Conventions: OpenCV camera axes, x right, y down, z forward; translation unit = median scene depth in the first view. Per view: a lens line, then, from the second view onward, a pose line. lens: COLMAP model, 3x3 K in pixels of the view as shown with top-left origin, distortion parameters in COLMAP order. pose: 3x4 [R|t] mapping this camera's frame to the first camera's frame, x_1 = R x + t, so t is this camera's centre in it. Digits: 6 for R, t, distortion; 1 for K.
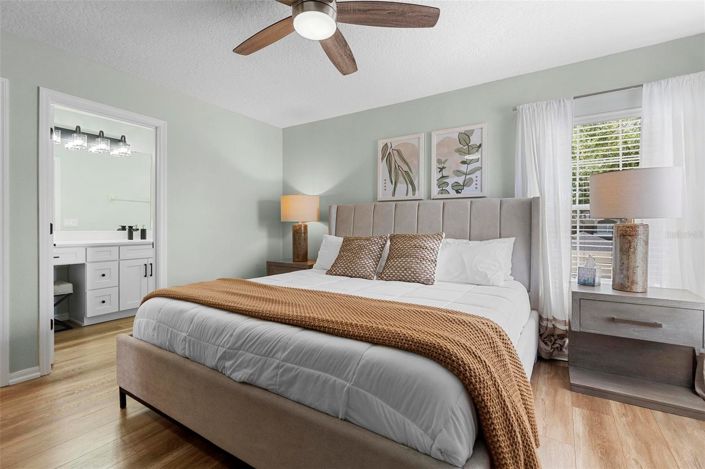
lens RADIAL K [[321.7, 0, 341.5], [0, 321.7, 227.3], [0, 0, 1]] dist [-0.000962, 0.000935]
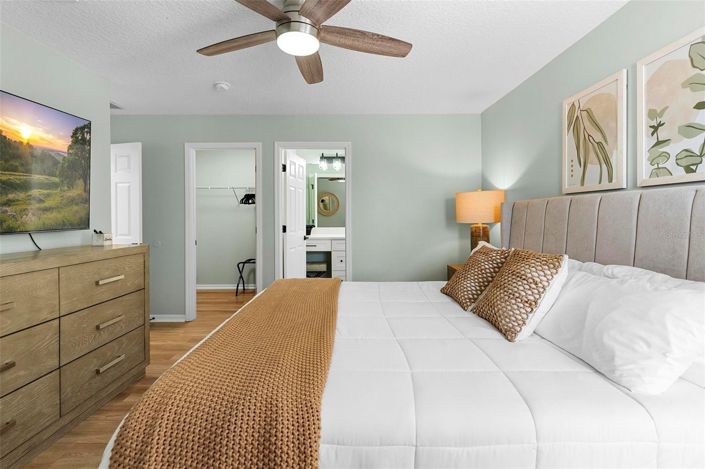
lens RADIAL K [[321.7, 0, 361.7], [0, 321.7, 216.5], [0, 0, 1]] dist [-0.000962, 0.000935]
pose [[0.575190, -0.002870, -0.818015, 0.452064], [0.004971, 0.999988, -0.000013, -0.041372], [0.818005, -0.004059, 0.575197, 0.313677]]
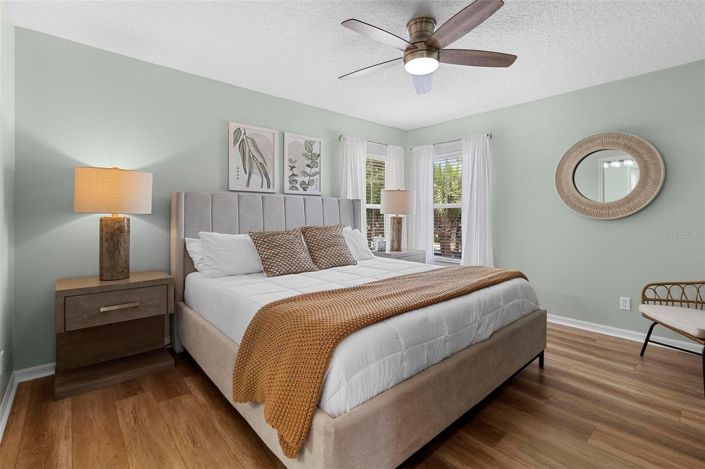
lens RADIAL K [[321.7, 0, 361.7], [0, 321.7, 213.6], [0, 0, 1]] dist [-0.000962, 0.000935]
pose [[0.263564, 0.003164, 0.964637, -0.695861], [0.003580, 0.999985, -0.004258, -0.014679], [-0.964635, 0.004576, 0.263548, 0.461879]]
